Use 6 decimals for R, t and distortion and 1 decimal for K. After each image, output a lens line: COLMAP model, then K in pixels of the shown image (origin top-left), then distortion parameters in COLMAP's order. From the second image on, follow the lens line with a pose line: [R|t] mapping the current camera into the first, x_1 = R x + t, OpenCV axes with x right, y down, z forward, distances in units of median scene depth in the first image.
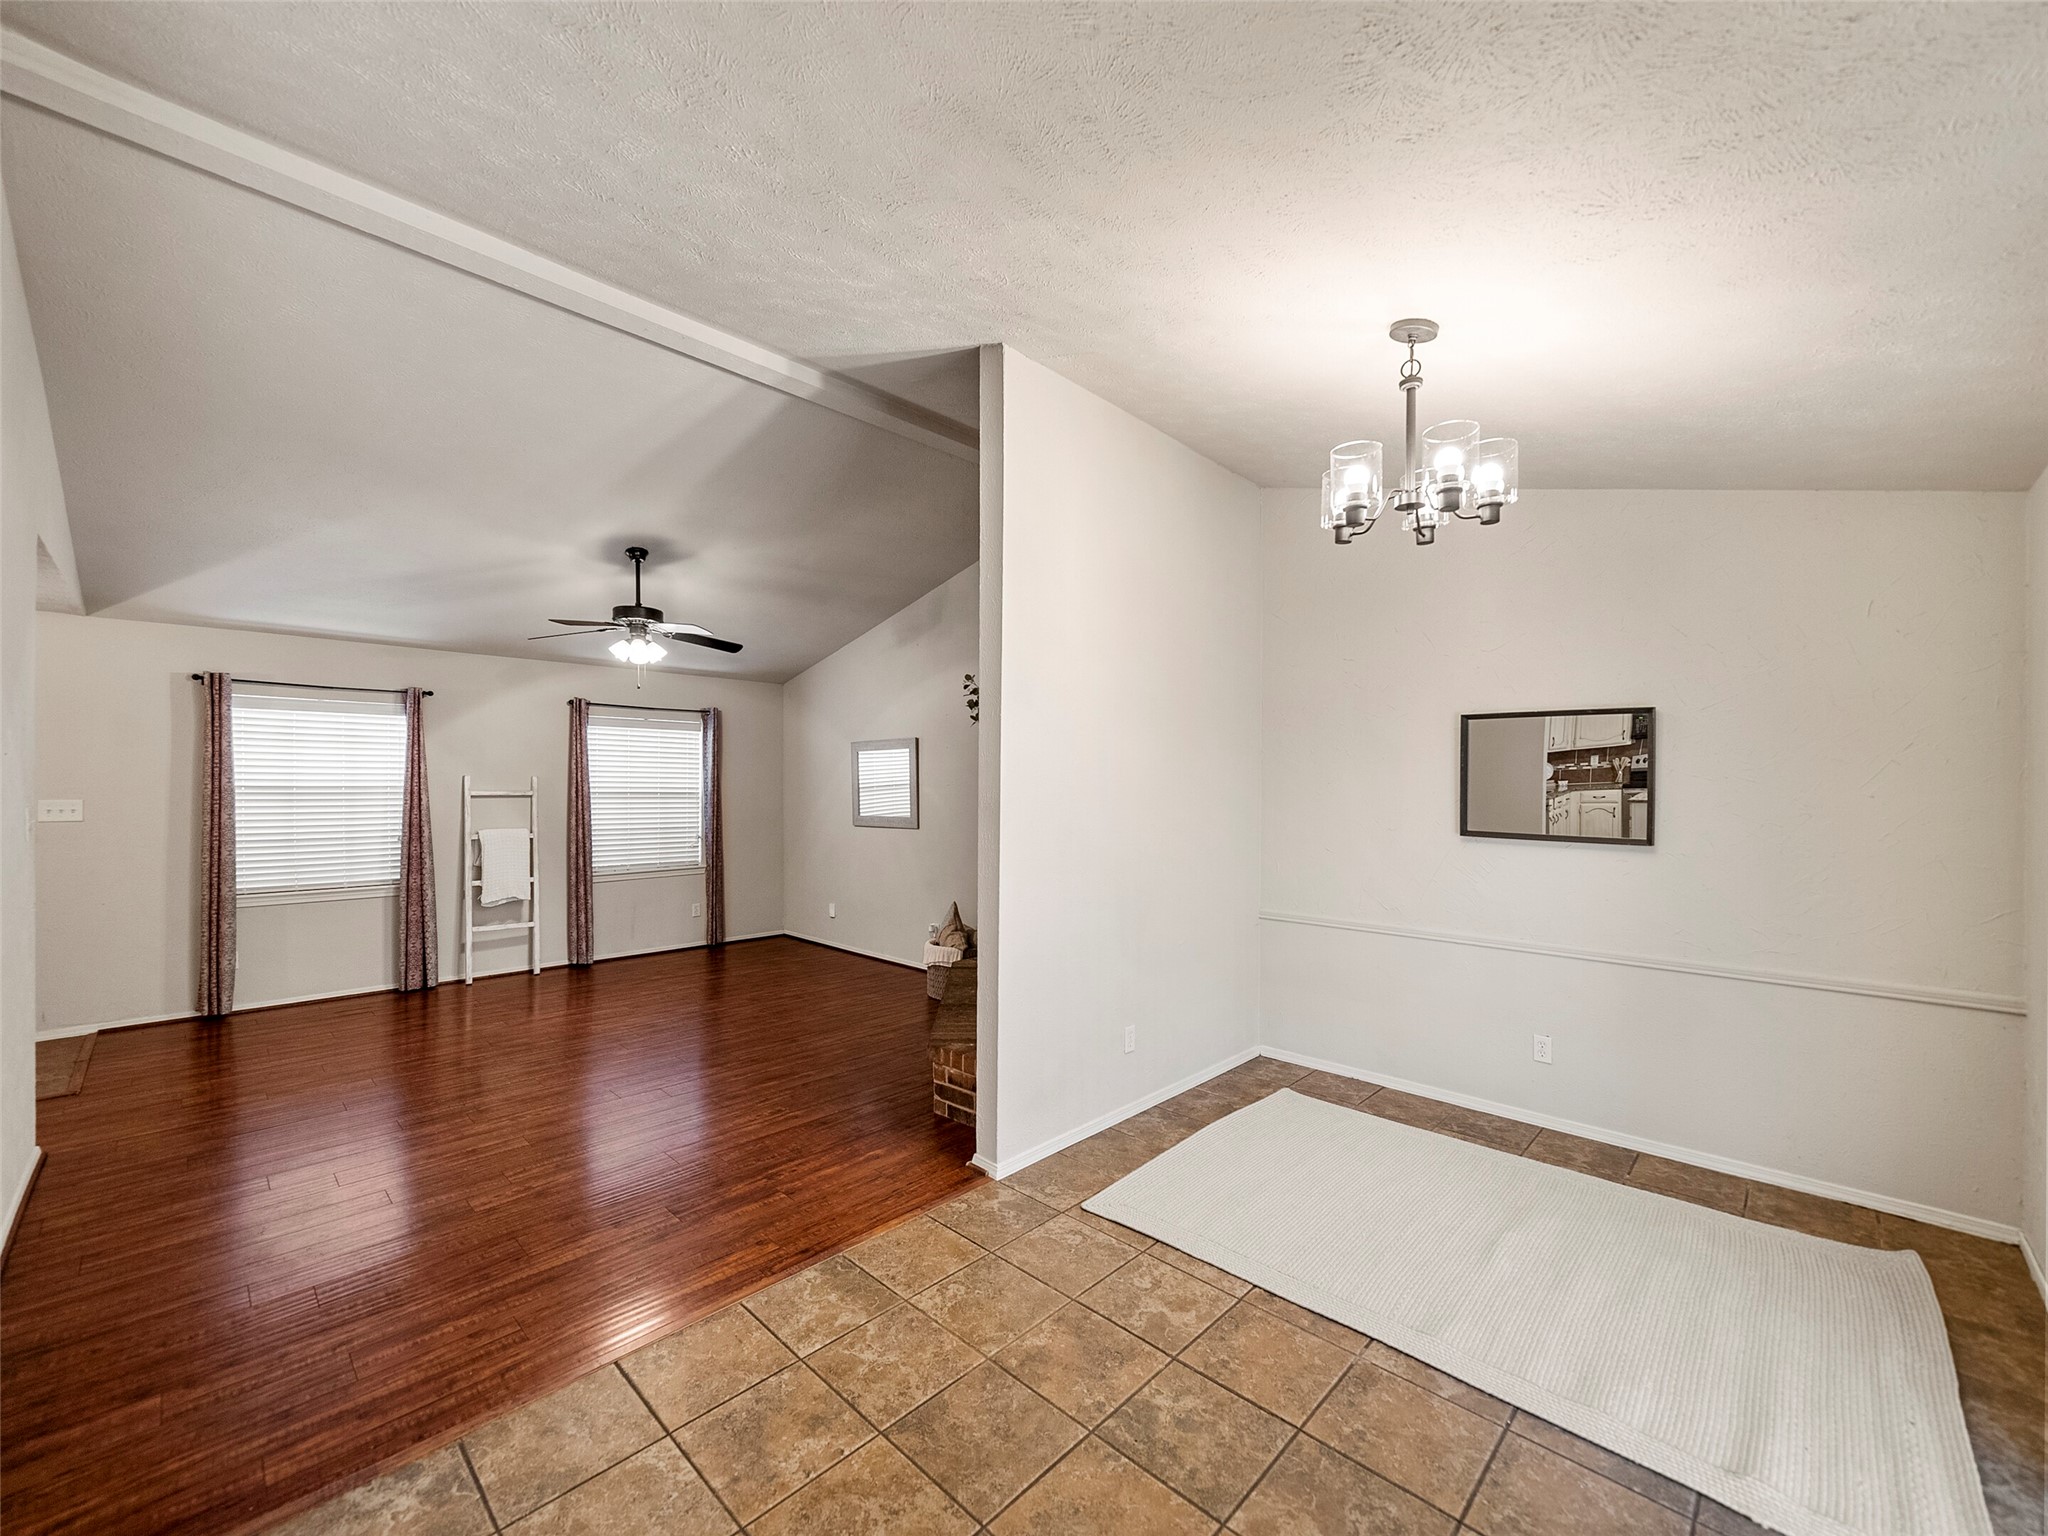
lens RADIAL K [[824.7, 0, 1018.0], [0, 824.7, 781.7], [0, 0, 1]] dist [-0.002282, -0.000523]
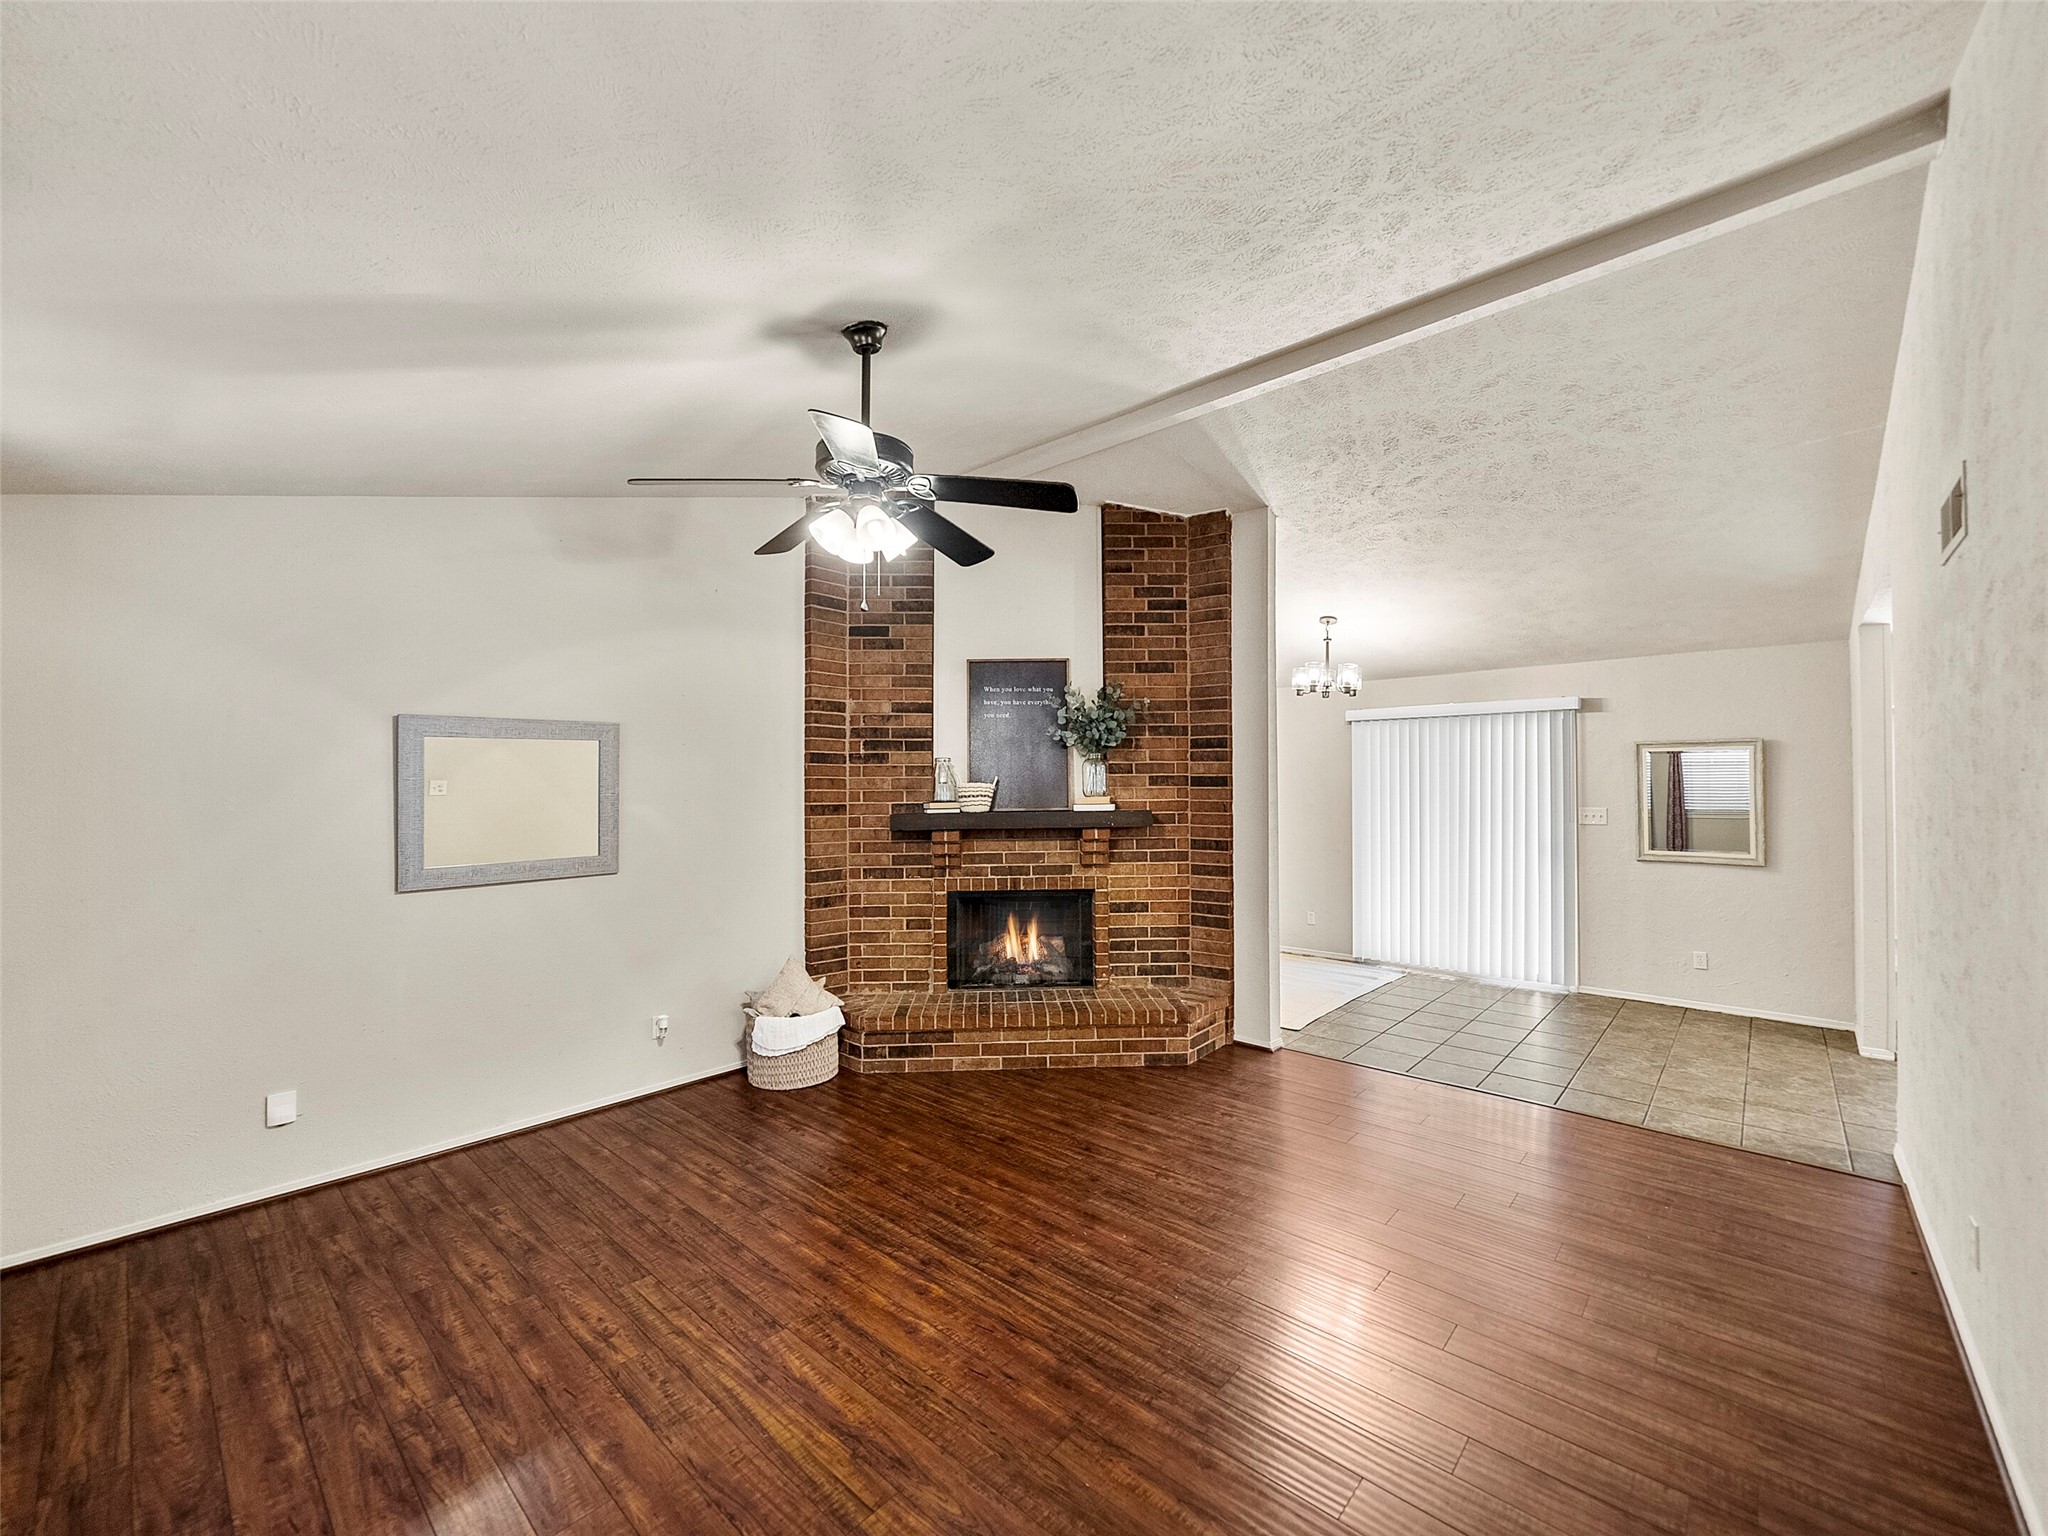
lens RADIAL K [[830.4, 0, 1016.5], [0, 830.4, 771.6], [0, 0, 1]] dist [-0.002736, -0.000156]
pose [[-0.028544, 0.011440, 0.999527, -1.062172], [0.001586, 0.999934, -0.011399, -0.013832], [-0.999591, 0.001260, -0.028560, 1.035610]]
